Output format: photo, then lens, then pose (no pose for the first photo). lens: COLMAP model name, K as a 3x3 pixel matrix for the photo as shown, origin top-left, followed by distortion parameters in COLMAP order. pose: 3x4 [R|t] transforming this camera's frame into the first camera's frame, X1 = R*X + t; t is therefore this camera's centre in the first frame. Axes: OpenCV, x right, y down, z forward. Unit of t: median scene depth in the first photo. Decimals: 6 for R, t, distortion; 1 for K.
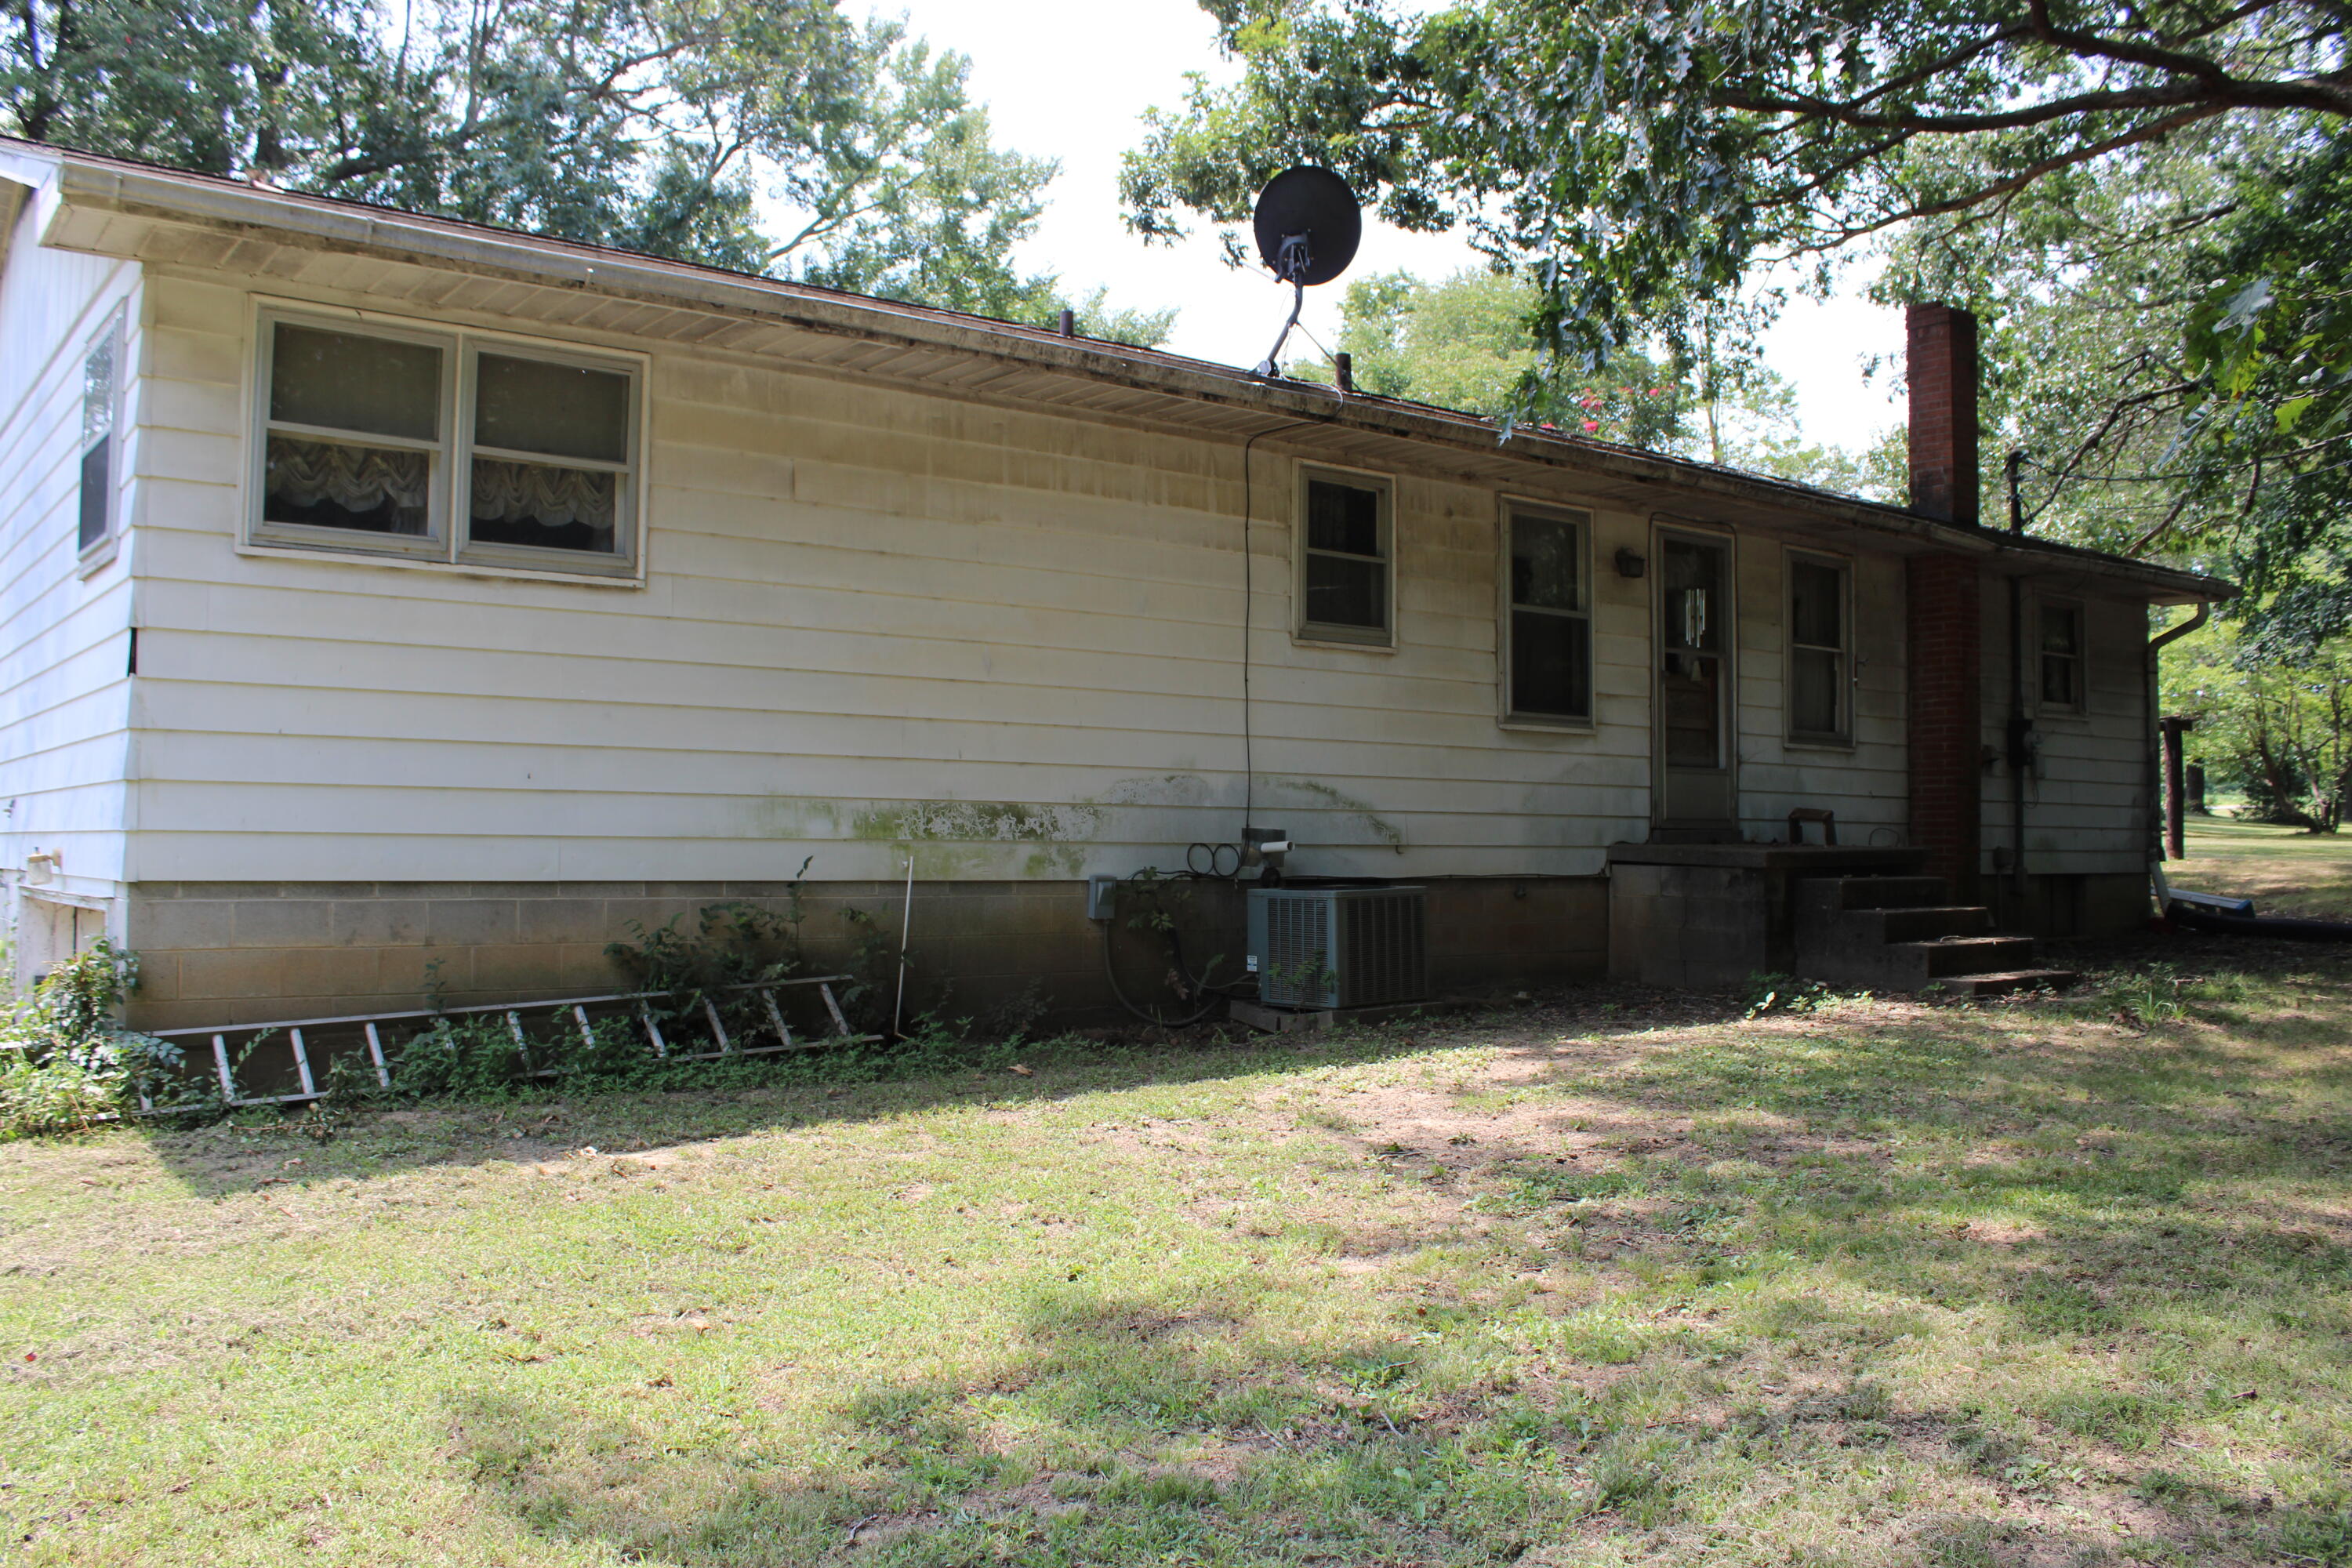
lens RADIAL K [[1971.4, 0, 1167.4], [0, 1971.4, 780.7], [0, 0, 1]] dist [-0.167118, 0.157885]
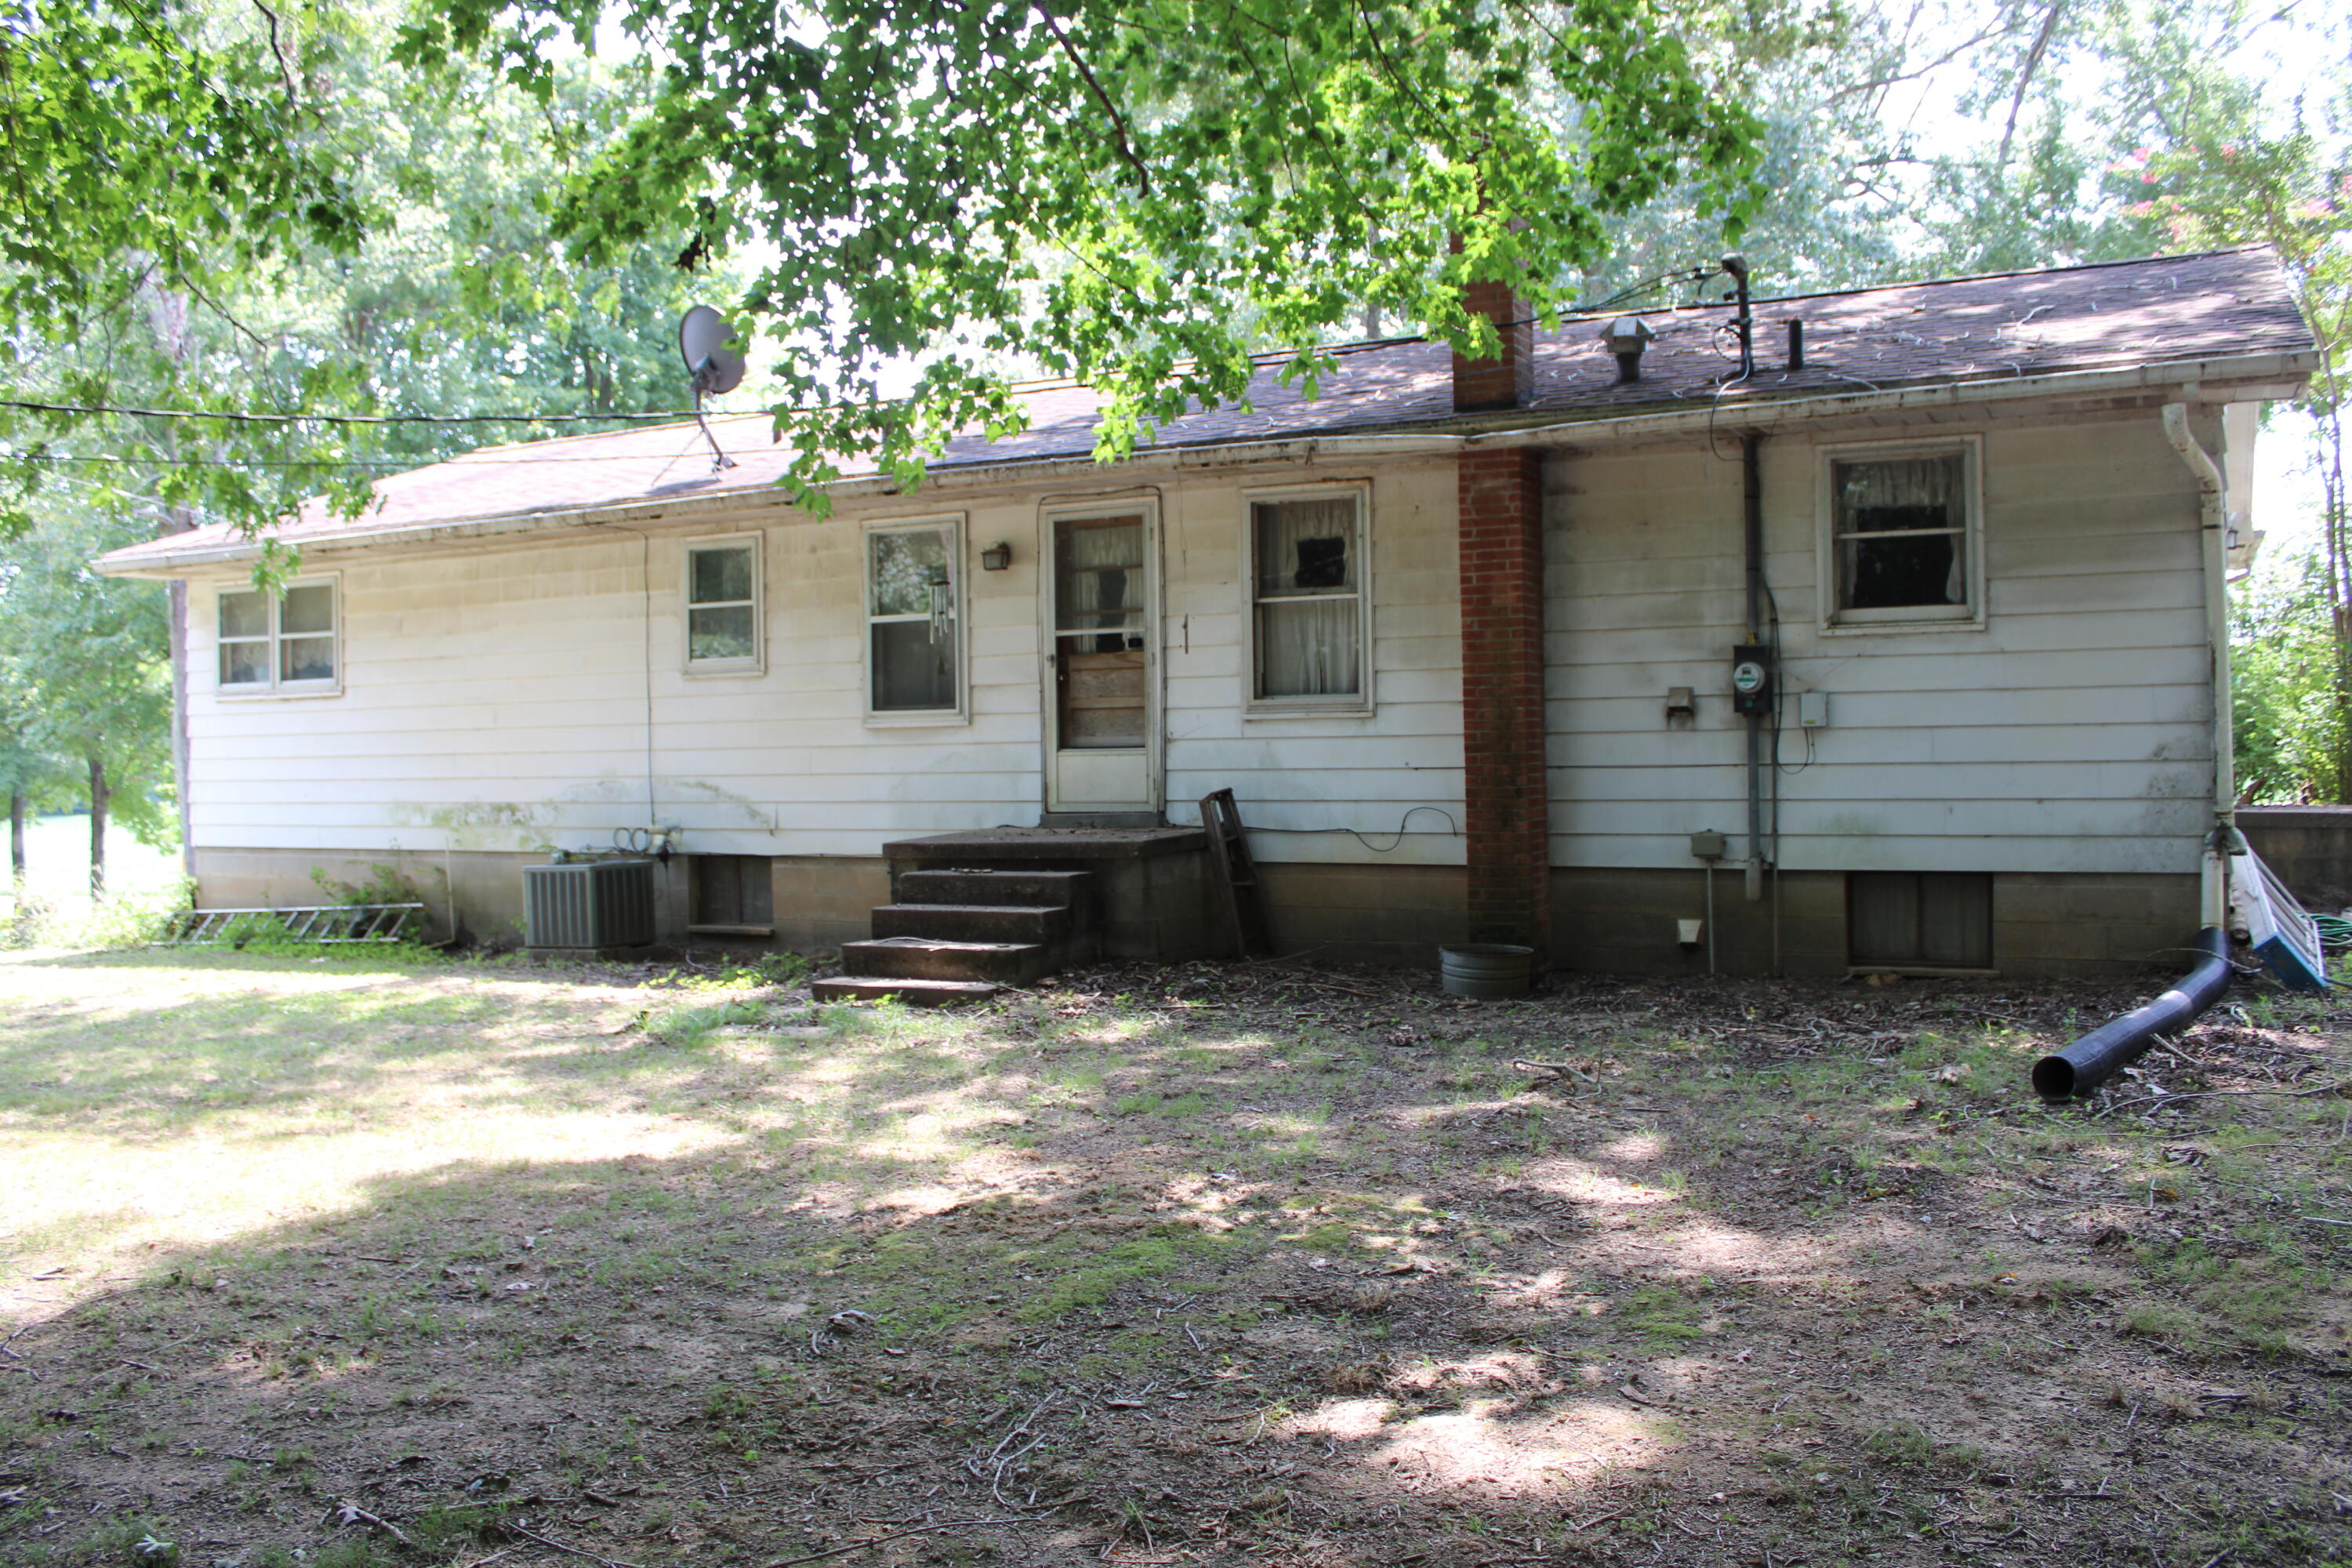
lens RADIAL K [[1971.4, 0, 1167.4], [0, 1971.4, 780.7], [0, 0, 1]] dist [-0.167118, 0.157885]
pose [[0.425196, -0.006479, -0.905078, 1.543162], [0.045683, 0.998853, 0.014311, -0.004559], [0.903948, -0.047432, 0.425005, 0.804482]]
